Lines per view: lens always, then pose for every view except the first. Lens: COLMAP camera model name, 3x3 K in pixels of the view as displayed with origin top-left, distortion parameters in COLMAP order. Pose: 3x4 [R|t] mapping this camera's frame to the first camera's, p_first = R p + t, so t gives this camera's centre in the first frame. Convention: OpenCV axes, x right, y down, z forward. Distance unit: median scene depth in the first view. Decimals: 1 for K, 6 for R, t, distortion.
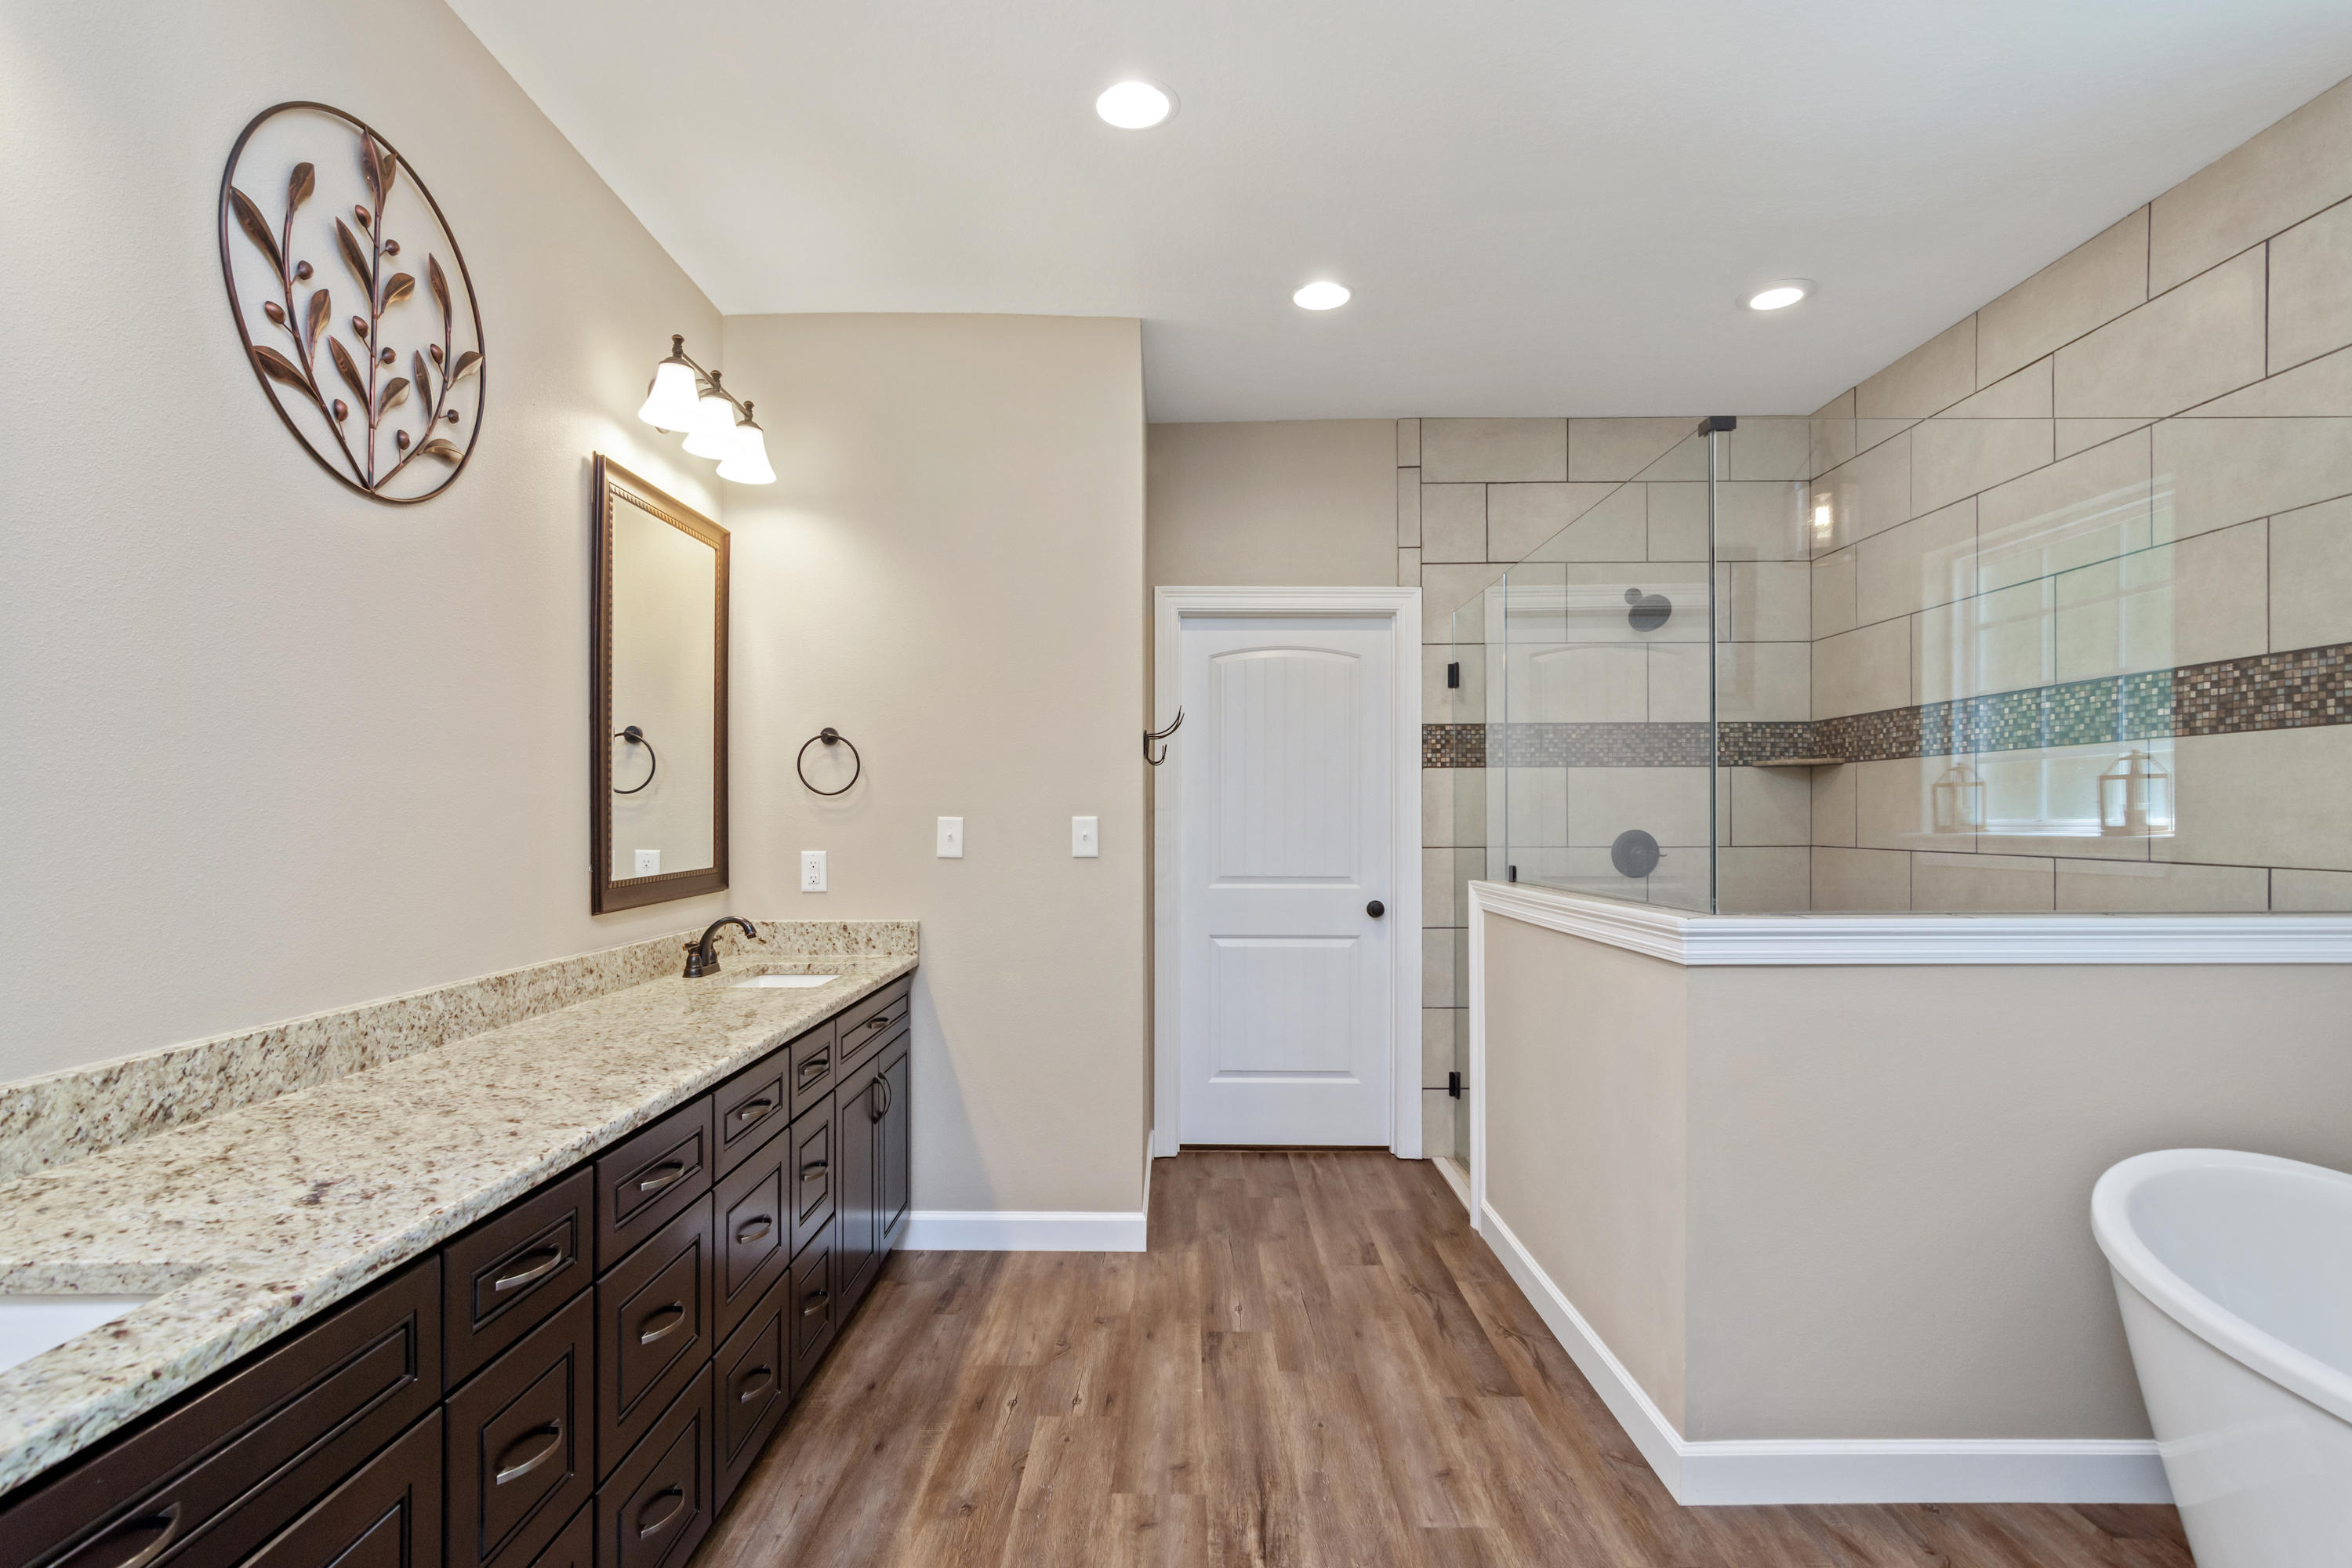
lens RADIAL K [[1135.9, 0, 1174.3], [0, 1135.9, 814.4], [0, 0, 1]] dist [-0.002558, 0.001581]
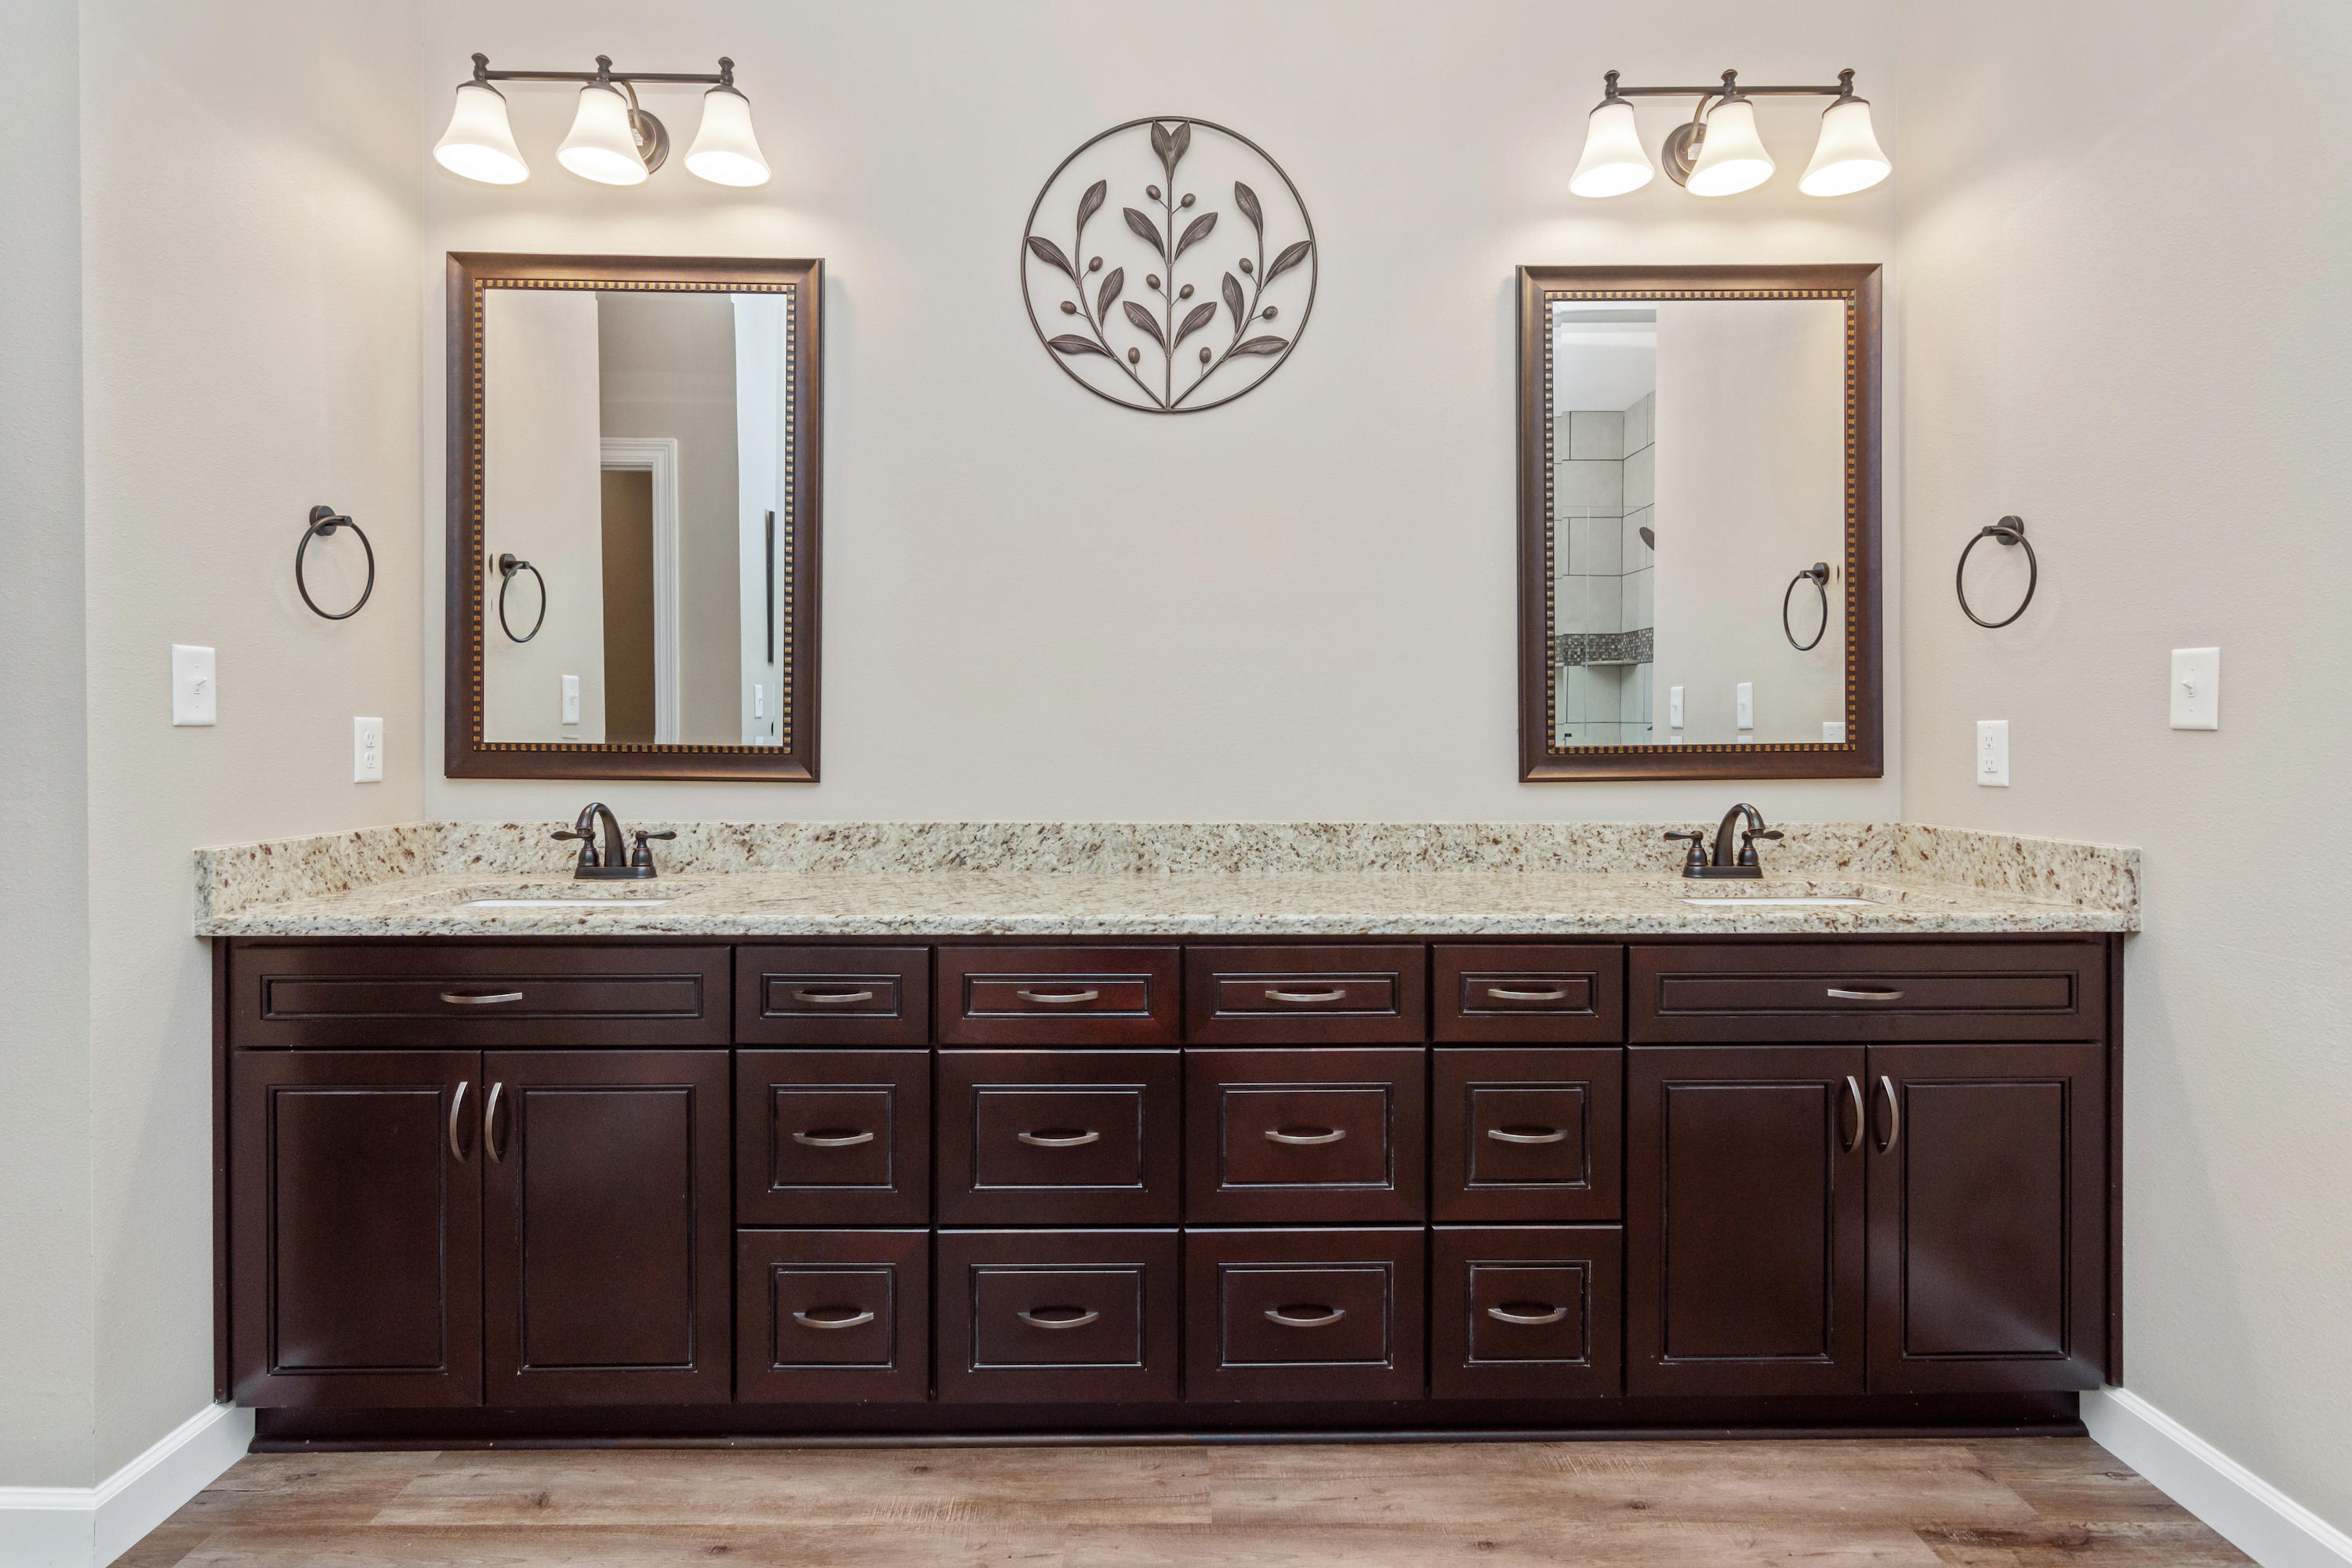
lens RADIAL K [[1151.0, 0, 1171.7], [0, 1151.0, 739.8], [0, 0, 1]] dist [-0.000902, -0.000279]
pose [[0.018105, 0.003202, -0.999831, 0.537011], [0.003493, 0.999989, 0.003266, 0.070147], [0.999830, -0.003551, 0.018093, 0.962505]]
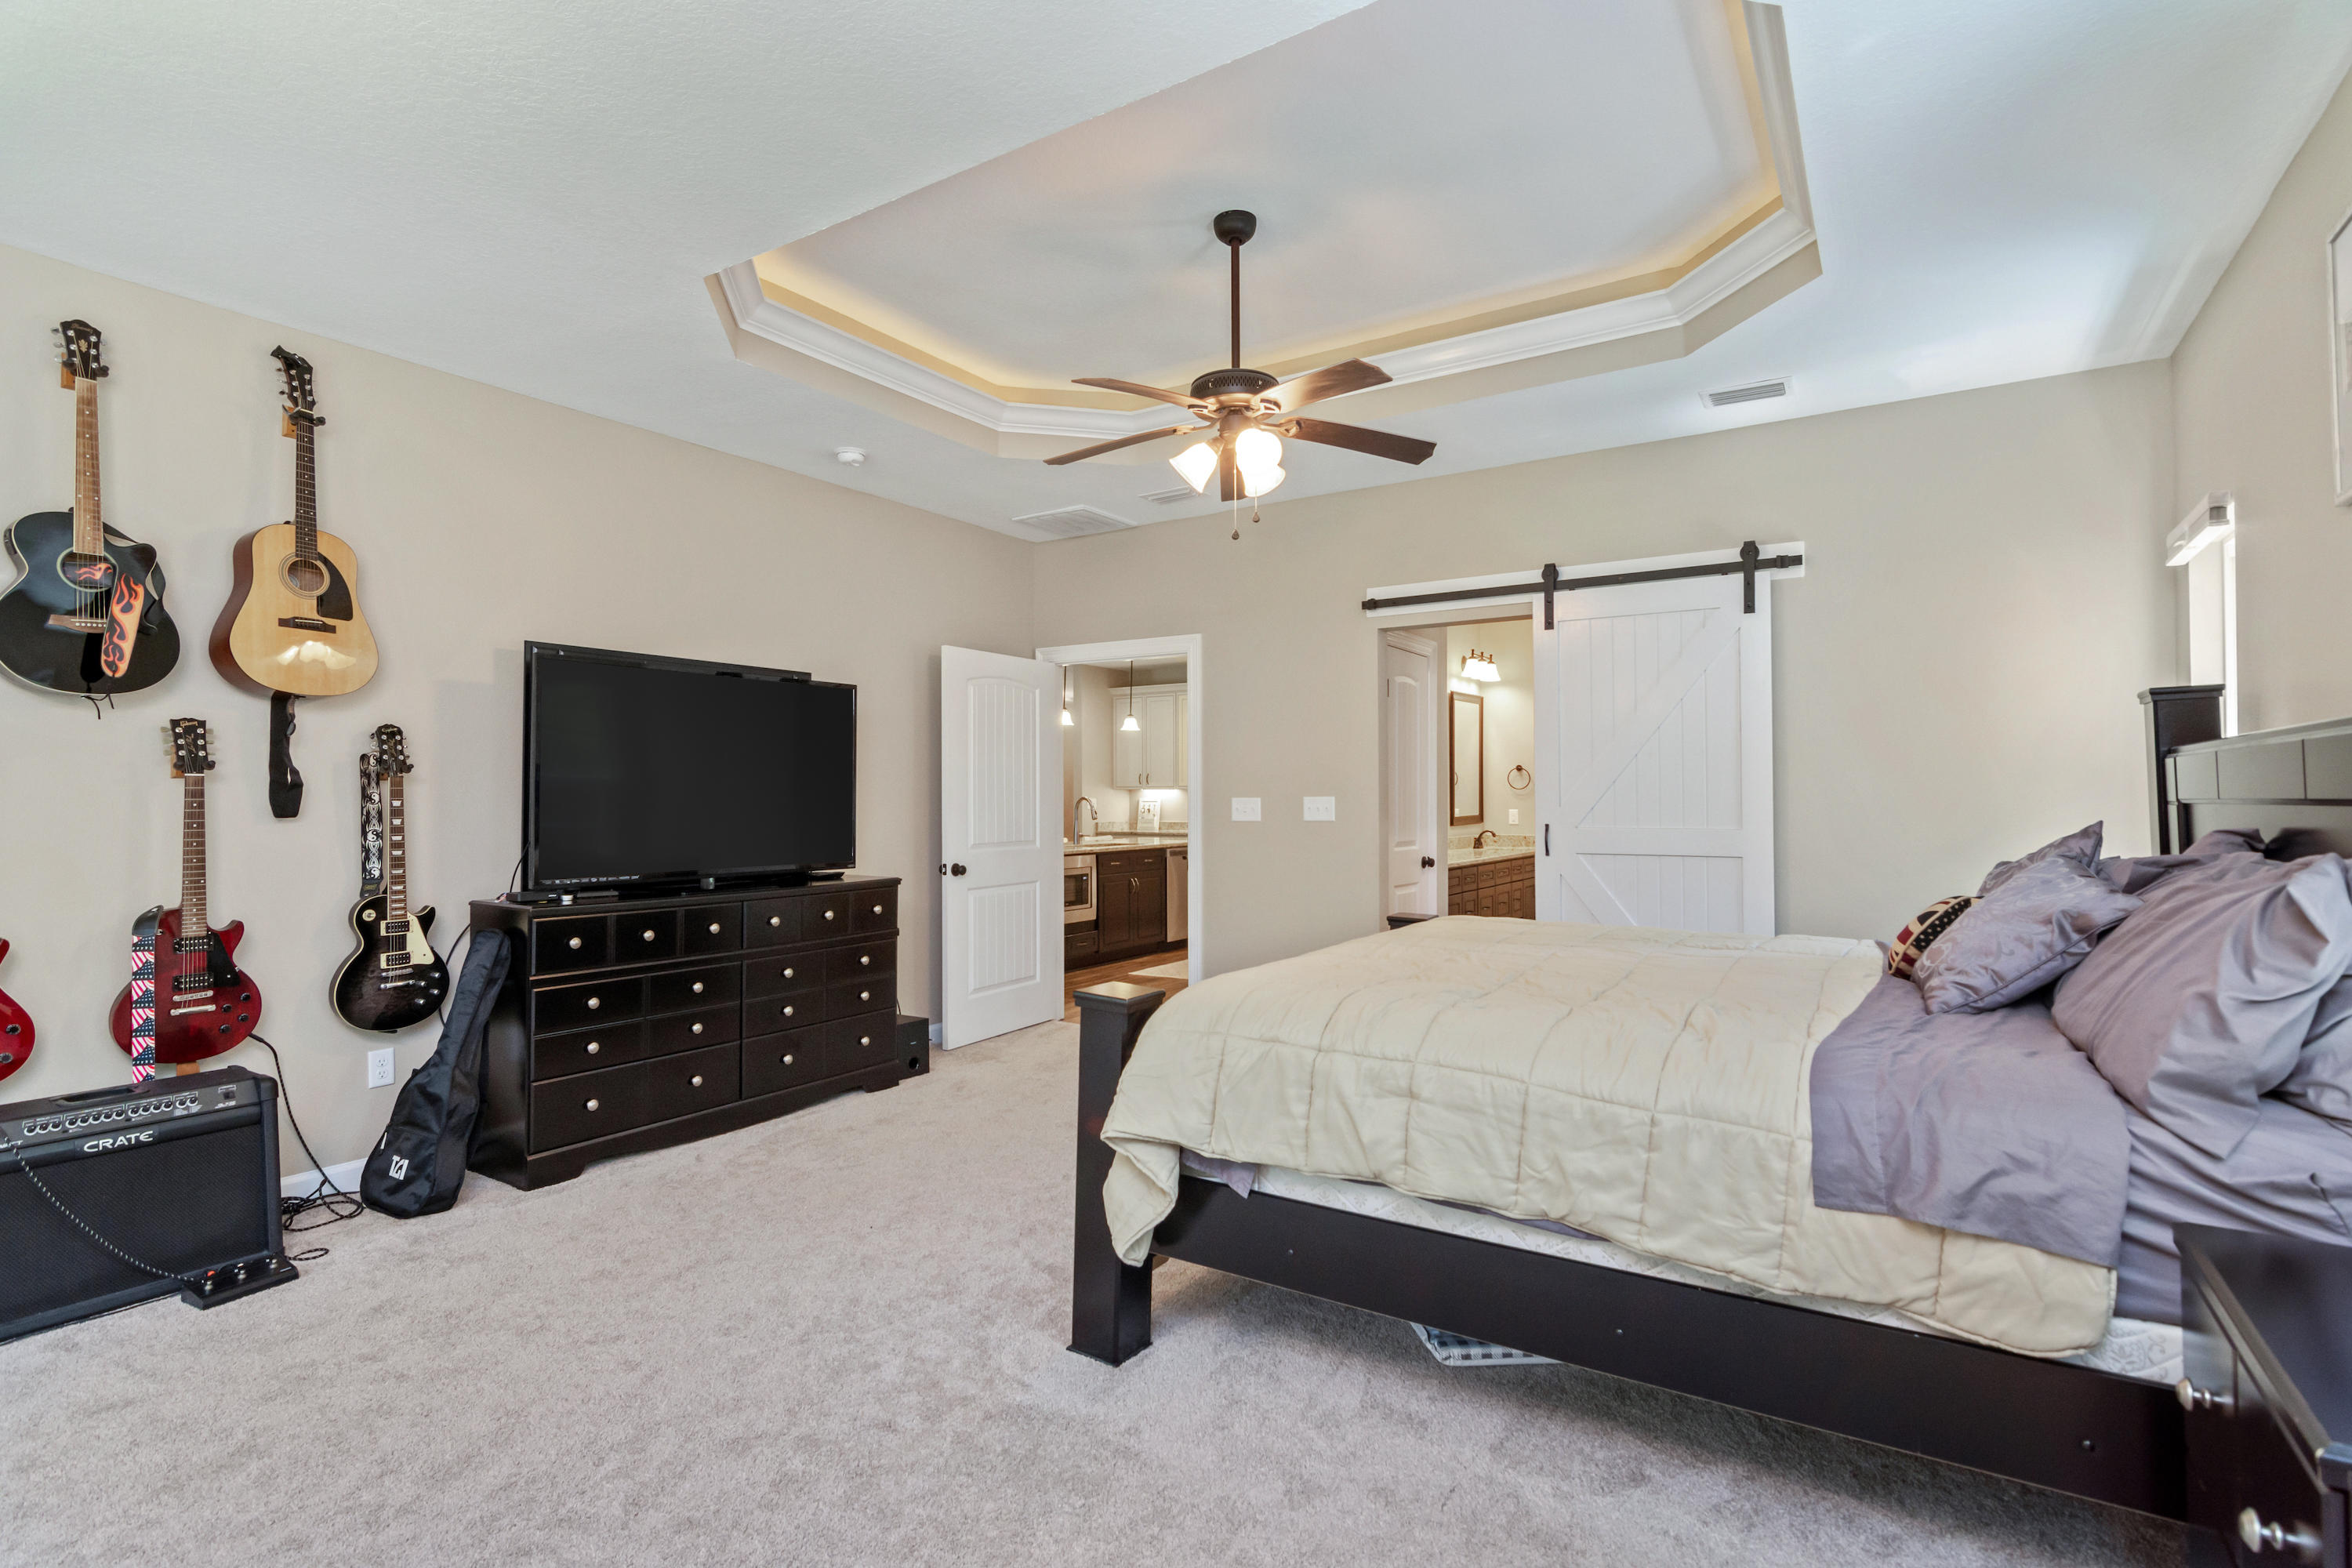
lens RADIAL K [[1127.2, 0, 1167.2], [0, 1127.2, 793.2], [0, 0, 1]] dist [0.000518, 0.000124]
pose [[0.838780, -0.007038, -0.544424, 0.841582], [0.004063, 0.999970, -0.006668, 0.013235], [0.544455, 0.003381, 0.838783, -3.151755]]
